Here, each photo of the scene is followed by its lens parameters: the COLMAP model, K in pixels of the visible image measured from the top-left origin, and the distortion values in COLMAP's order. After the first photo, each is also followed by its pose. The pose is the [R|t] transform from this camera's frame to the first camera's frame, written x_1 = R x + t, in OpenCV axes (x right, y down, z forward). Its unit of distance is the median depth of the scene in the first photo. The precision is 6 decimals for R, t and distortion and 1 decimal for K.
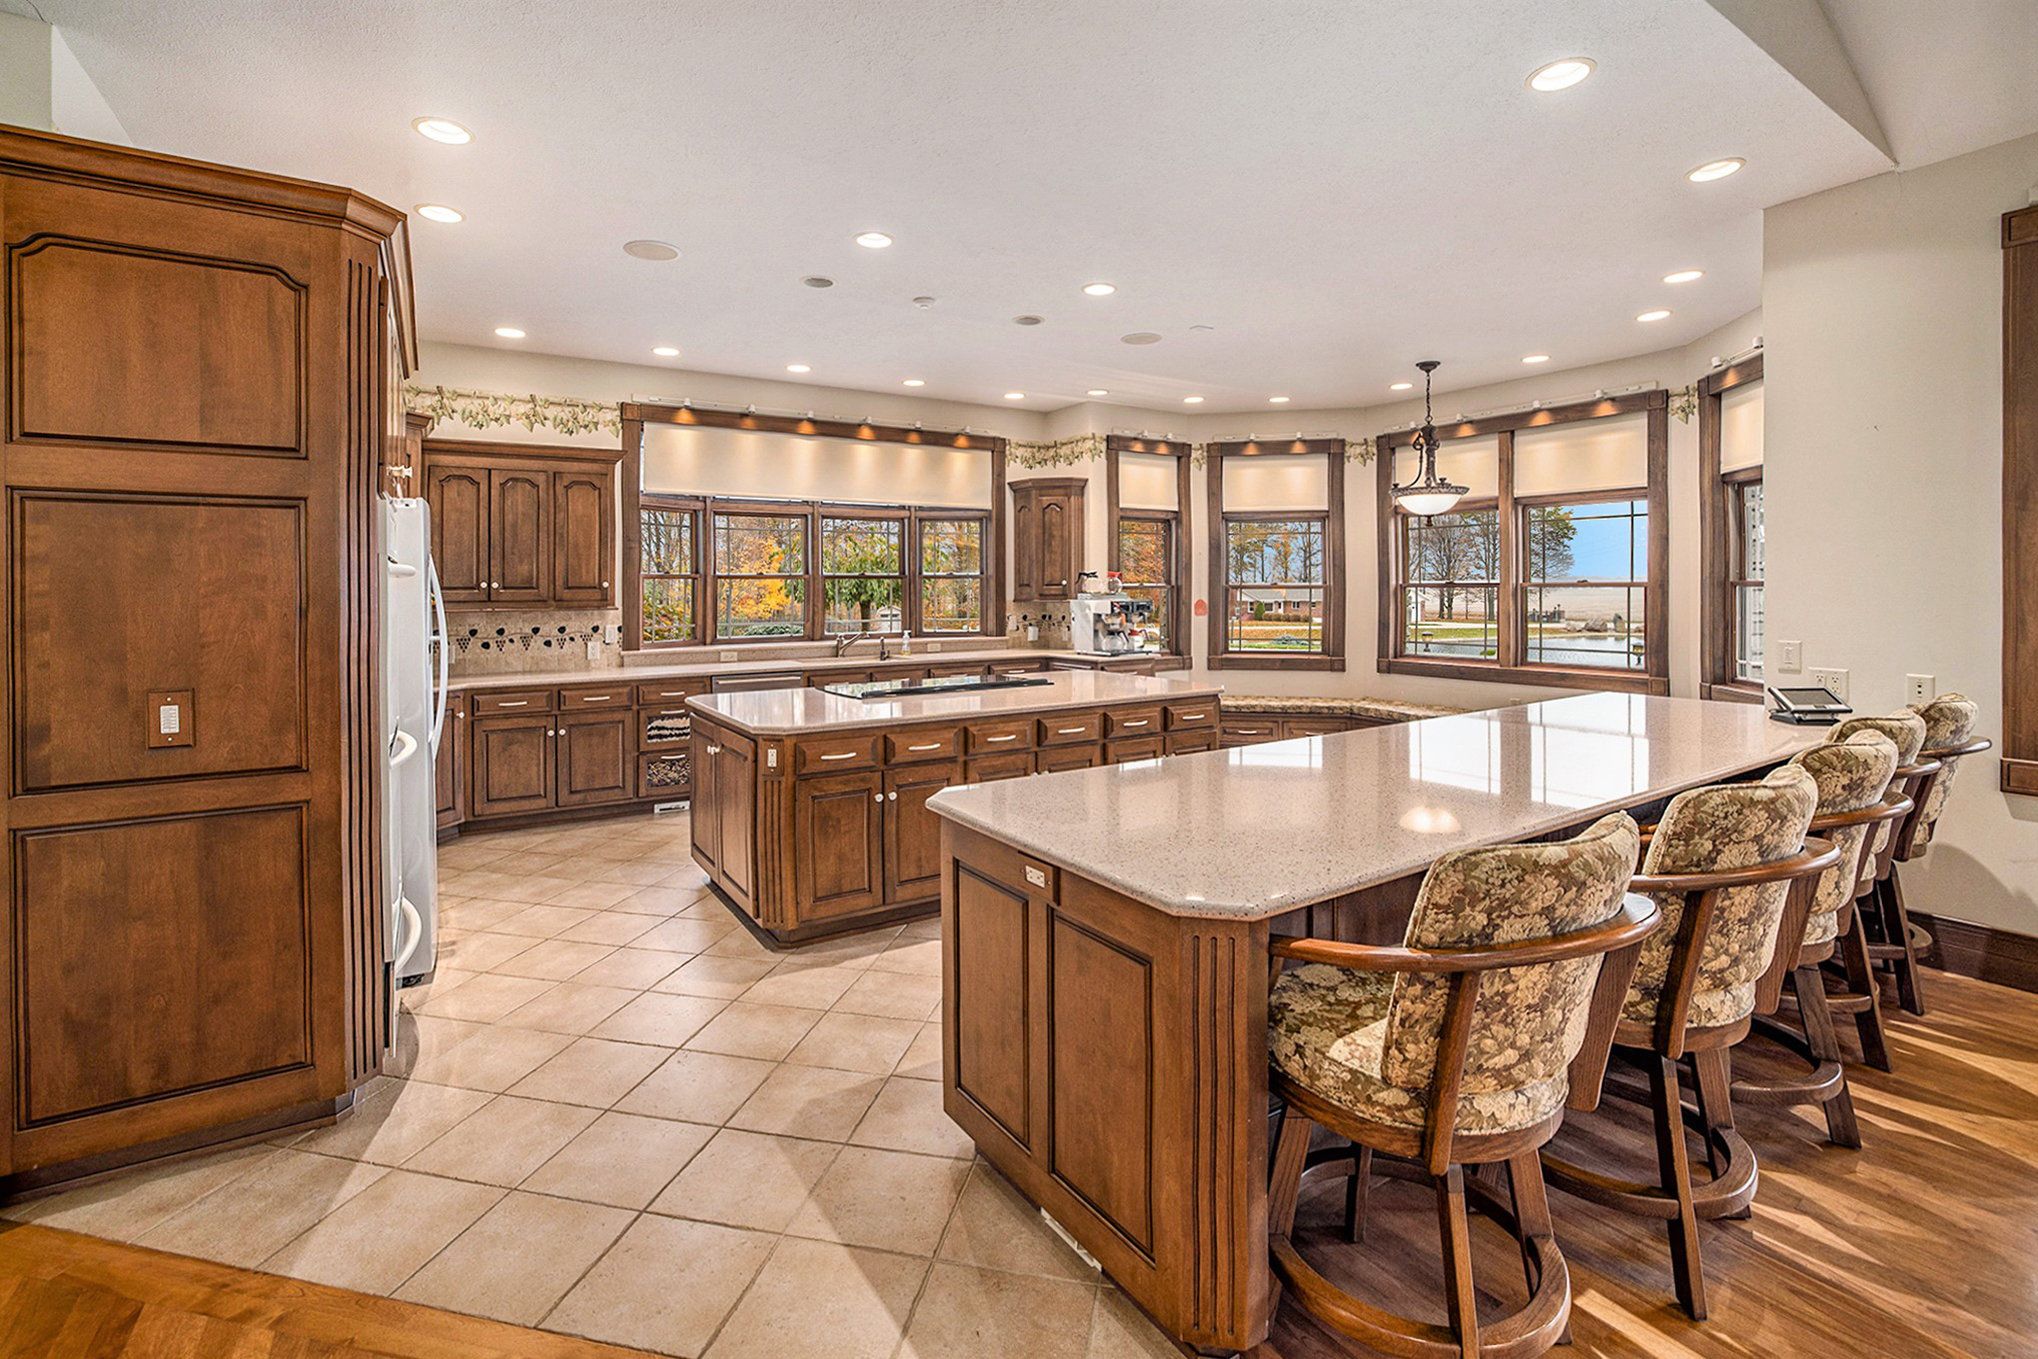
lens RADIAL K [[903.8, 0, 1003.3], [0, 903.8, 602.7], [0, 0, 1]] dist [-0.047201, -0.000452]
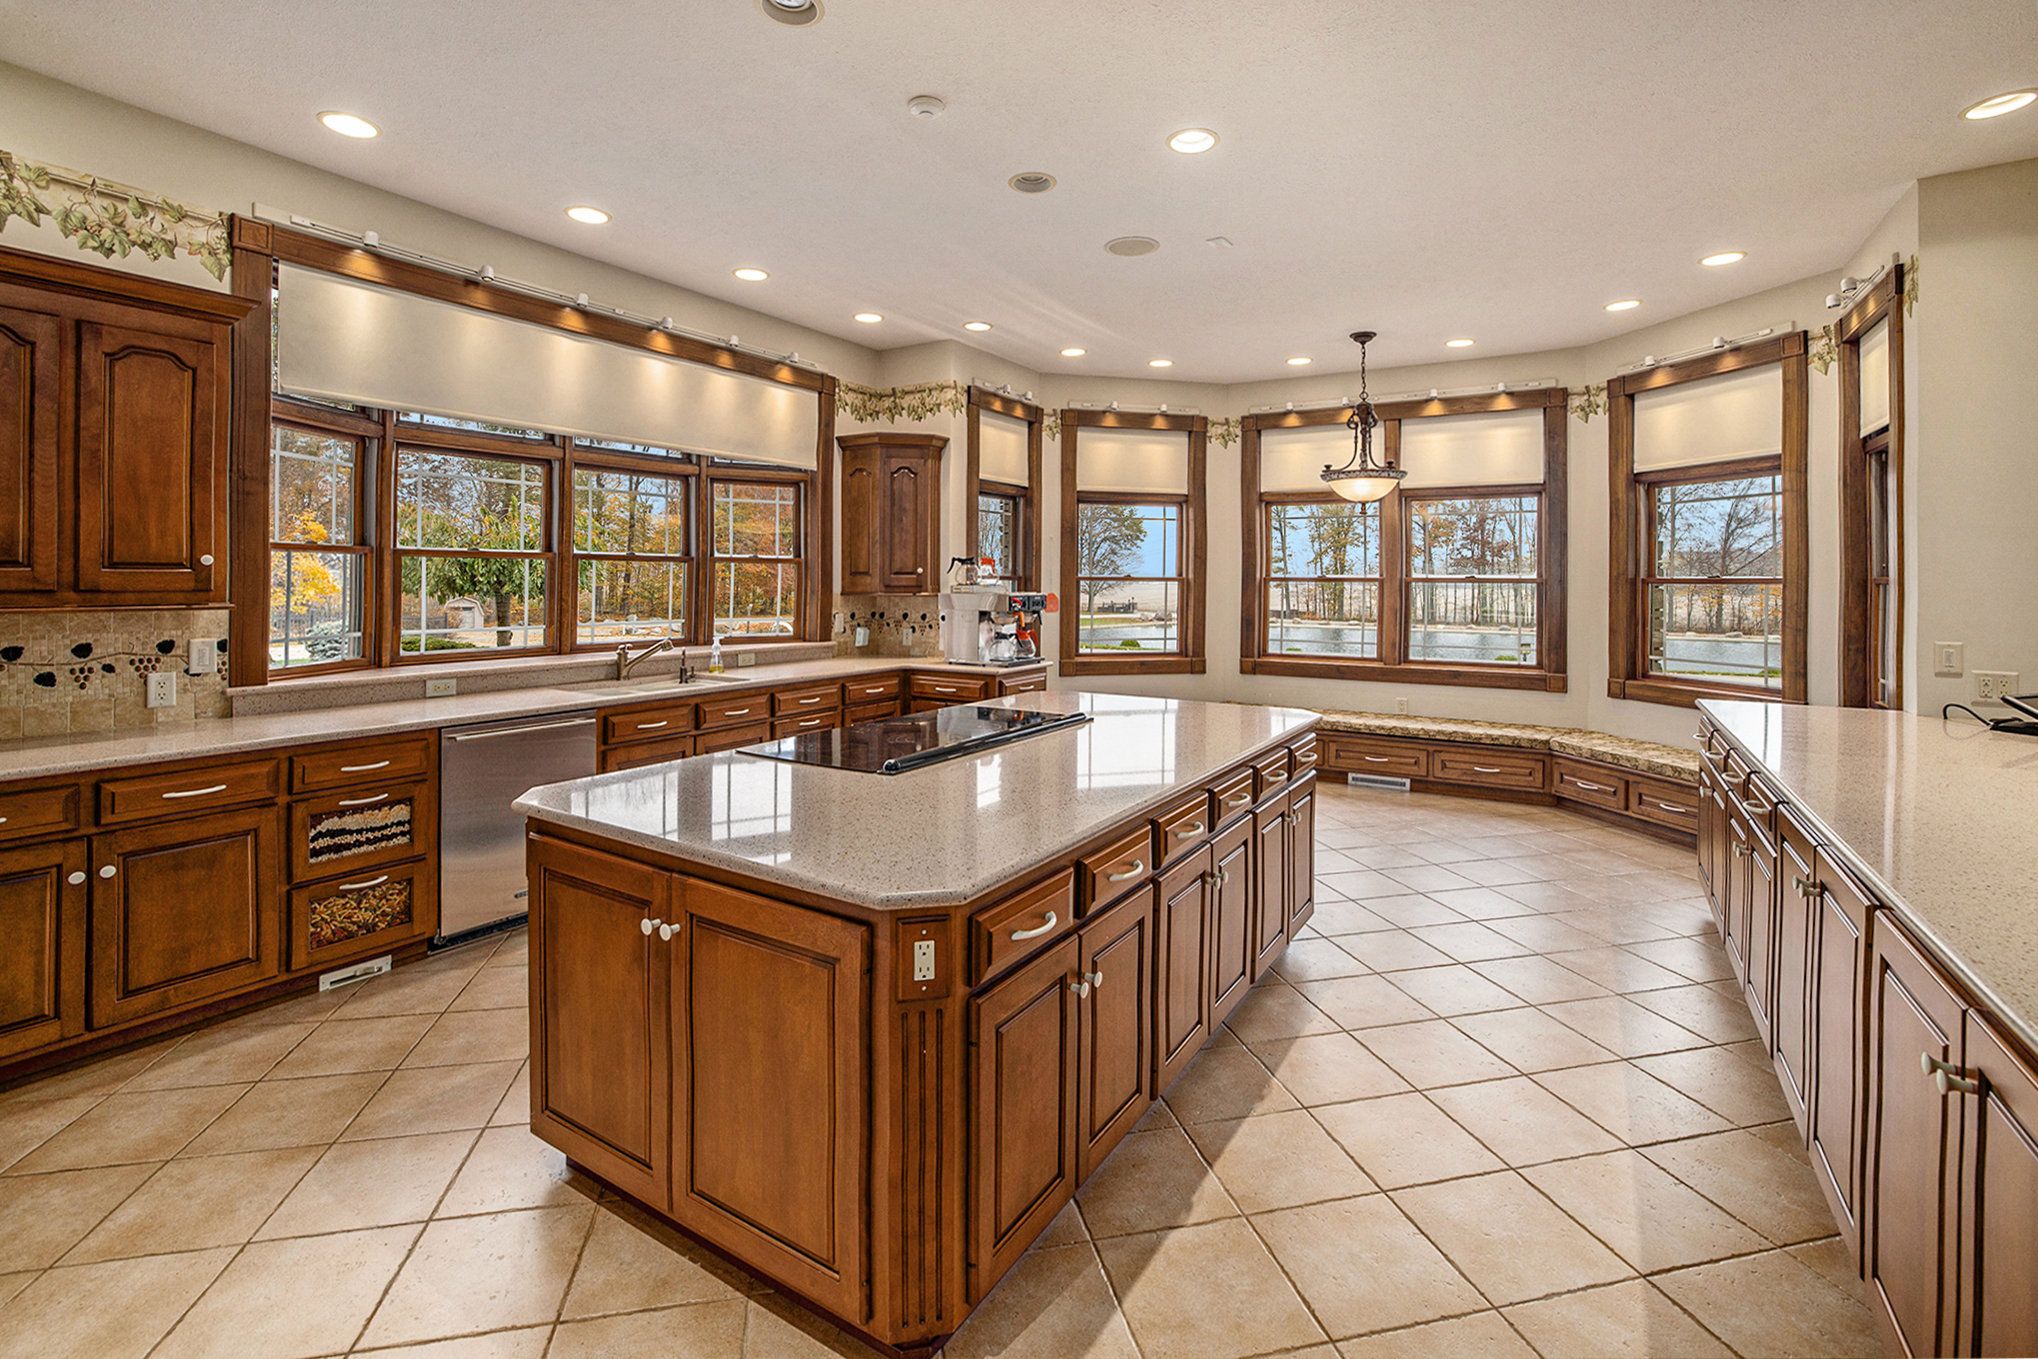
lens RADIAL K [[894.0, 0, 1026.4], [0, 894.0, 597.7], [0, 0, 1]] dist [-0.043236, 0.009412]
pose [[0.899690, 0.002170, 0.436524, -0.201755], [-0.004040, 0.999986, 0.003356, -0.002028], [-0.436511, -0.004783, 0.899686, 0.301155]]
